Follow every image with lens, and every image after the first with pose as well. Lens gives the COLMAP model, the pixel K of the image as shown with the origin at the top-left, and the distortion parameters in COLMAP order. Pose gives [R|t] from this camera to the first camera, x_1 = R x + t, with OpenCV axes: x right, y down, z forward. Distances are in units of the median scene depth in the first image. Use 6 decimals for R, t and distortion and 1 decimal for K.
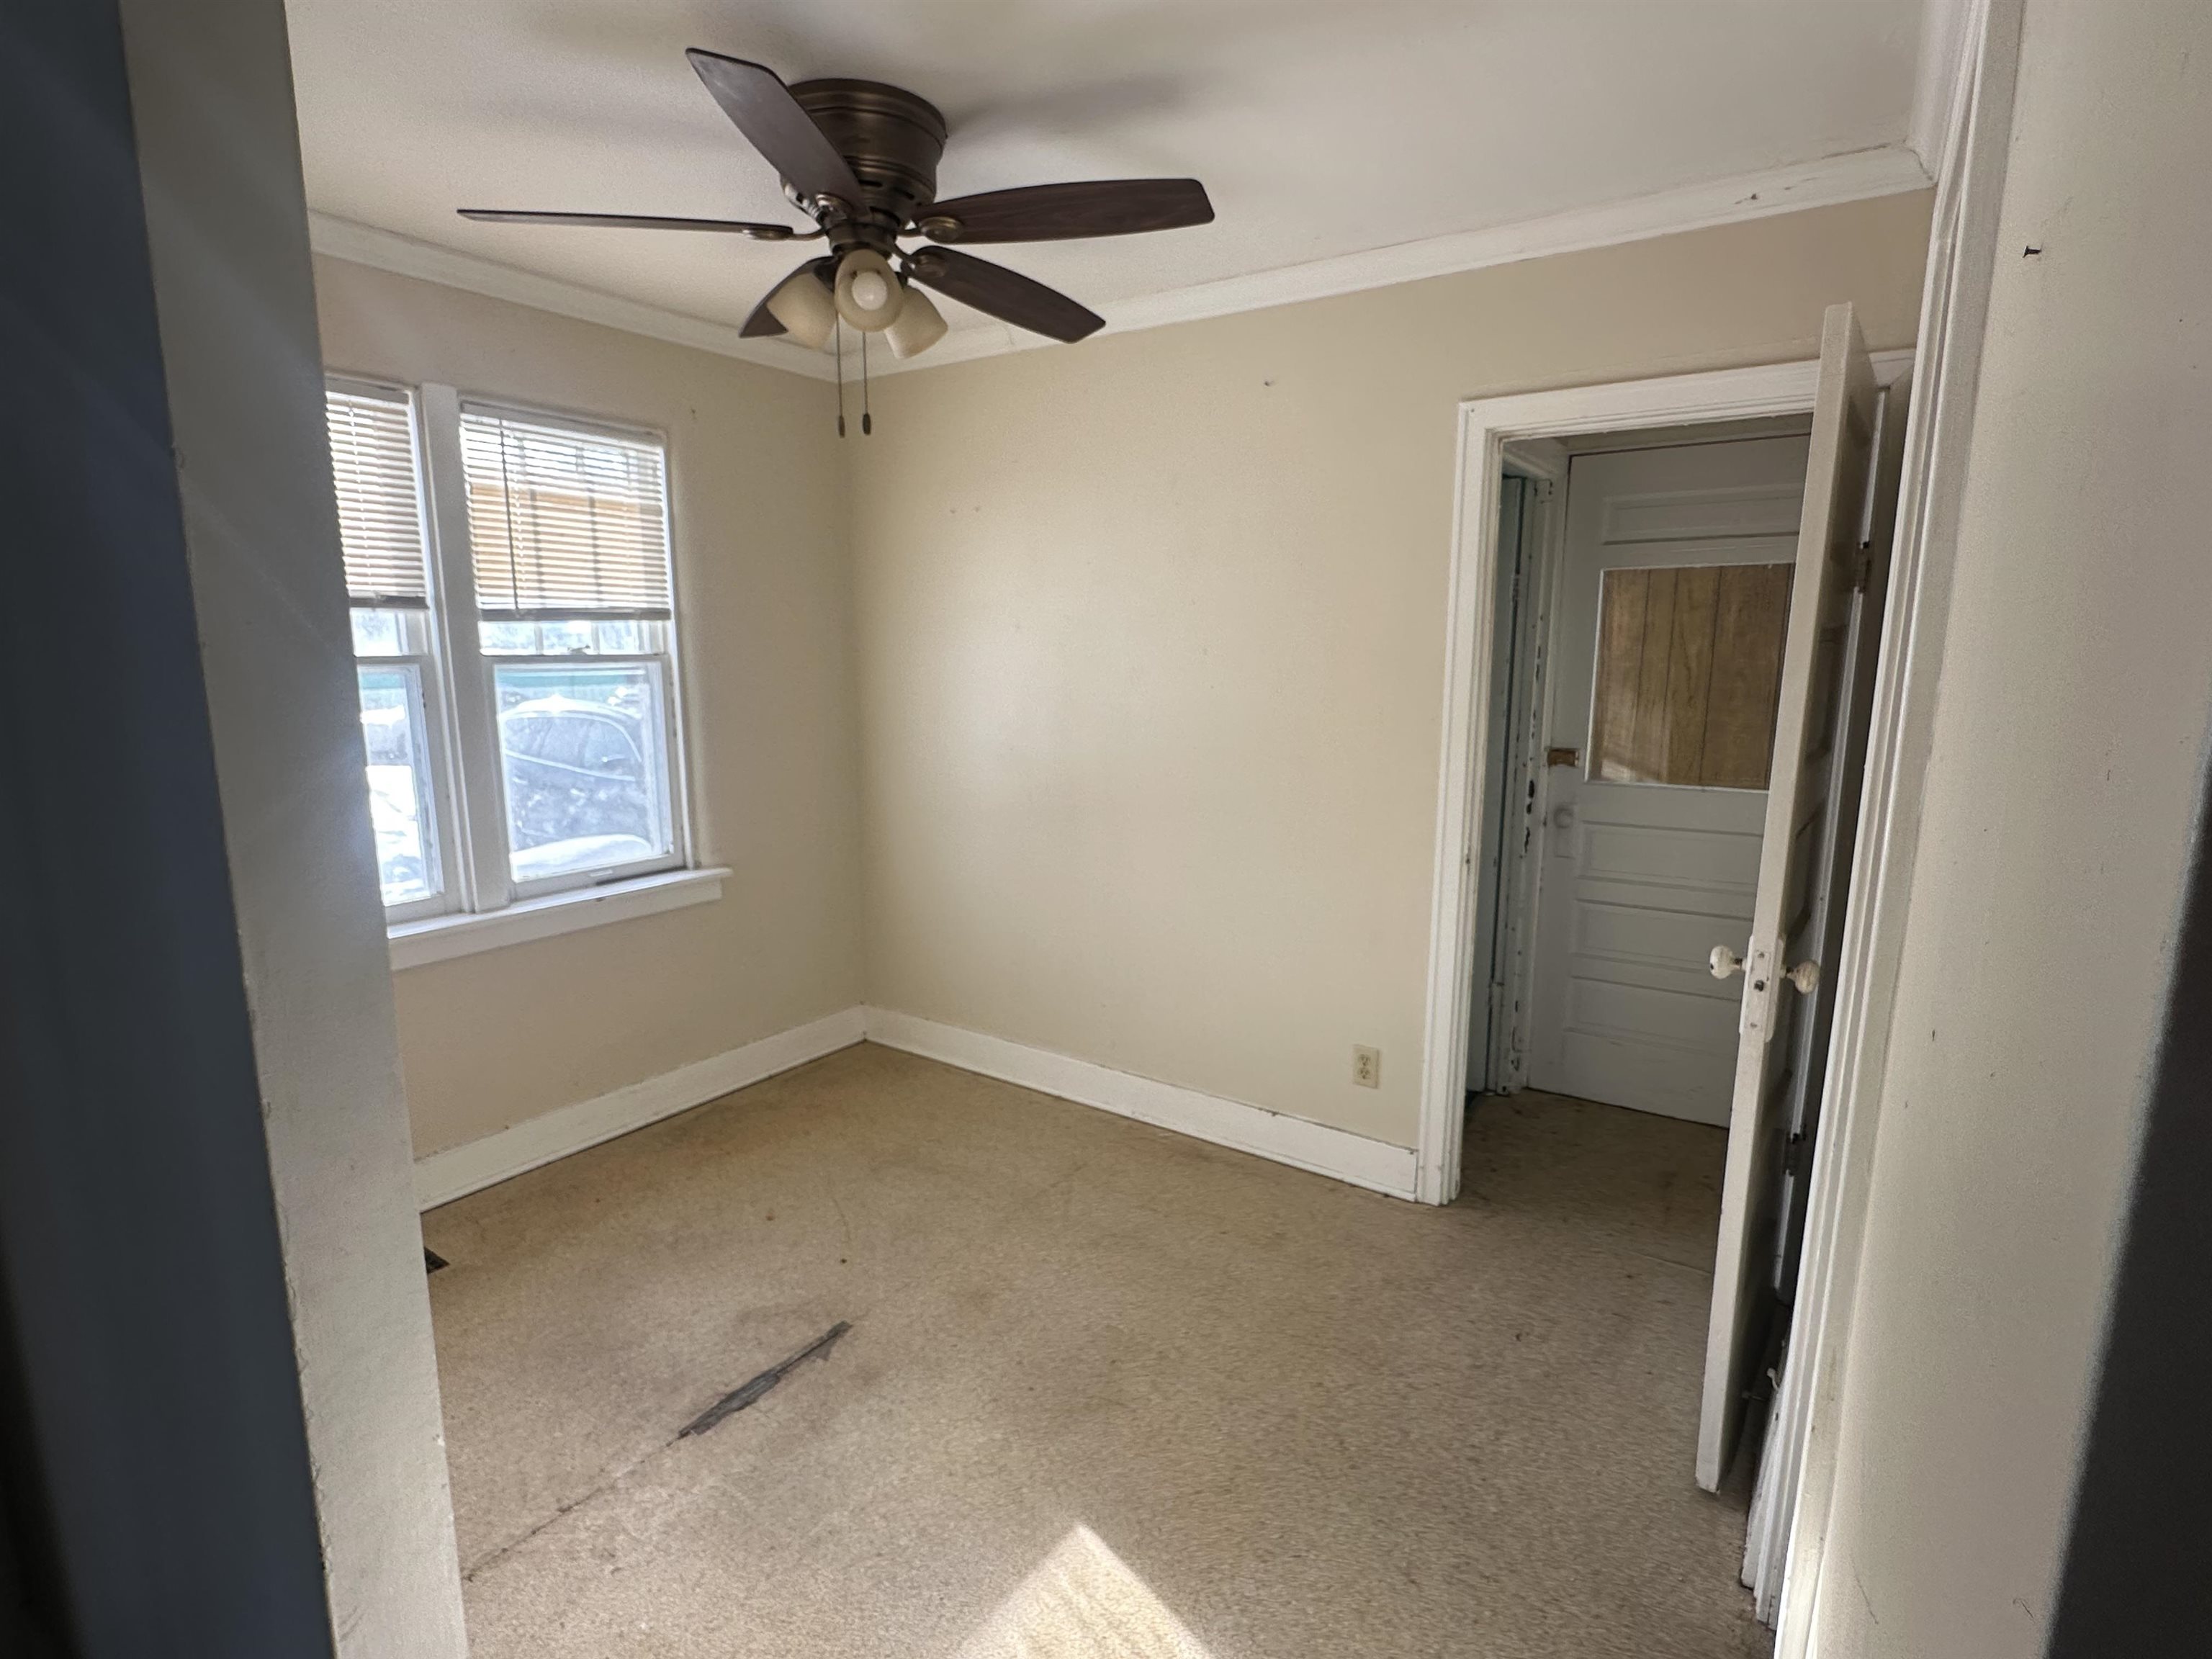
lens RADIAL K [[1096.6, 0, 1106.7], [0, 1096.6, 826.0], [0, 0, 1]] dist [-0.000342, 0.000736]
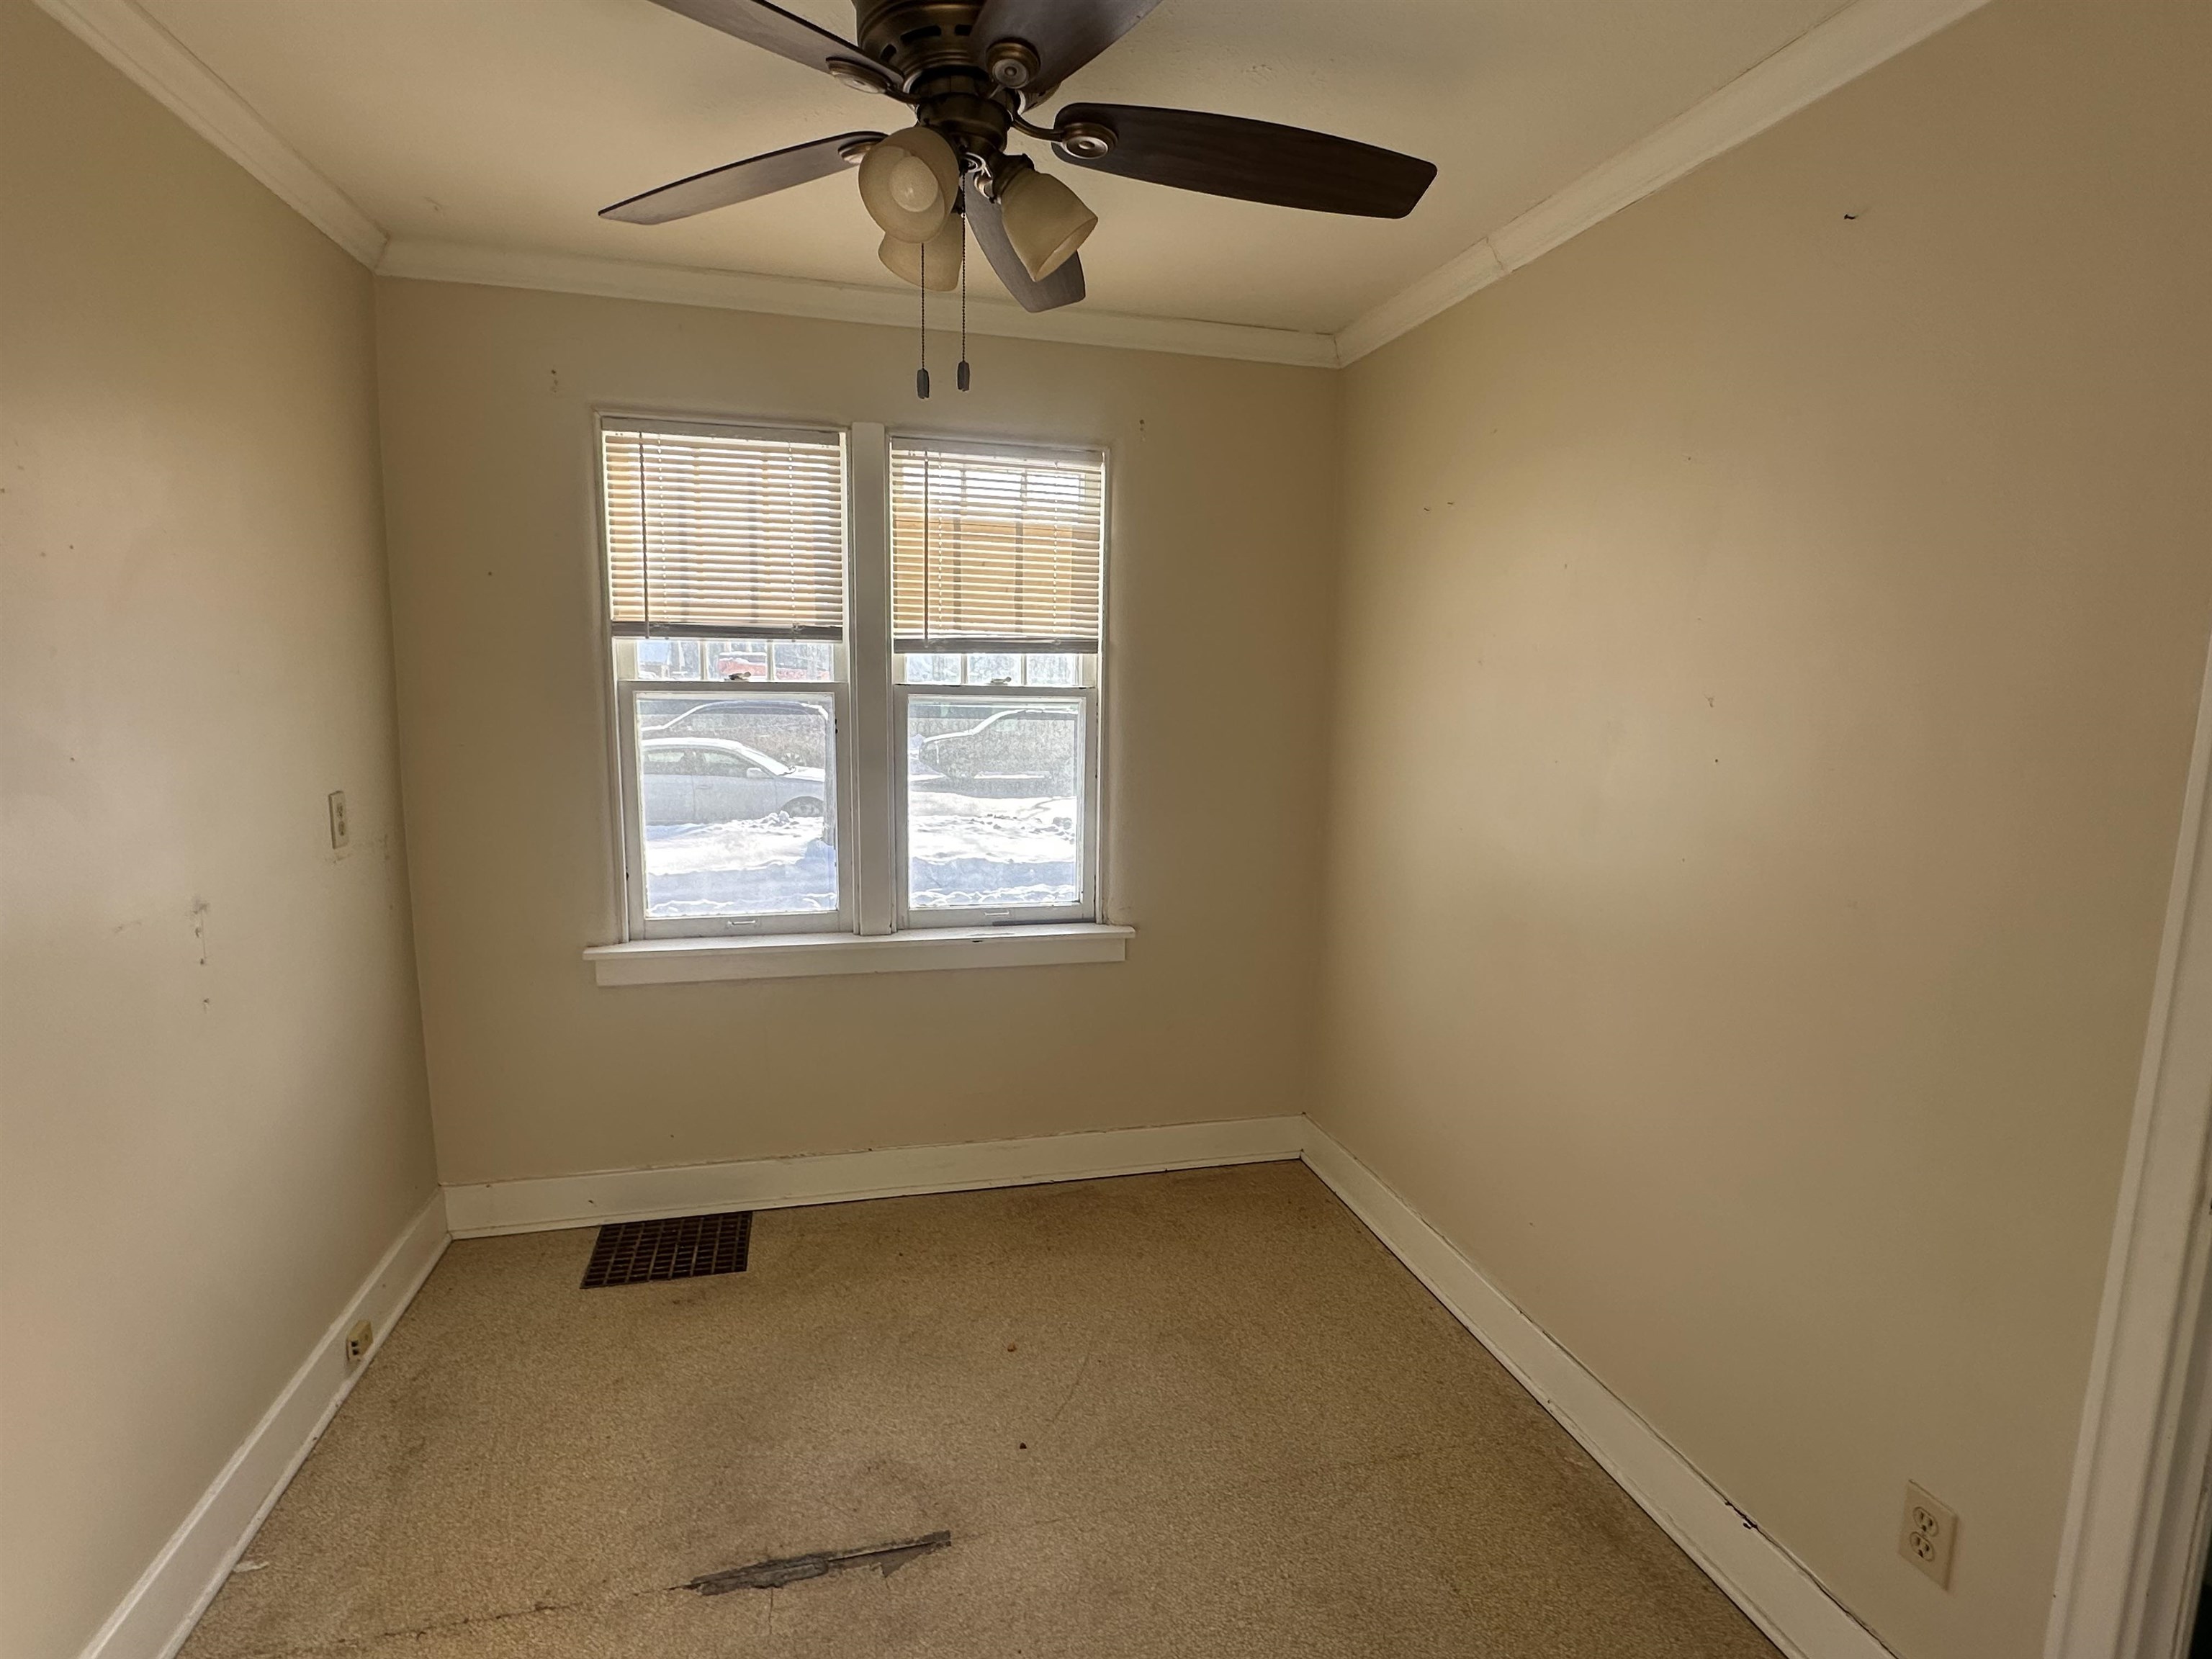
lens RADIAL K [[1096.6, 0, 1105.0], [0, 1096.6, 830.8], [0, 0, 1]] dist [-0.000342, 0.000736]
pose [[0.753546, 0.104644, -0.649013, 0.241629], [-0.127034, 0.991821, 0.012421, -0.056808], [0.645005, 0.073087, 0.760676, 0.349412]]
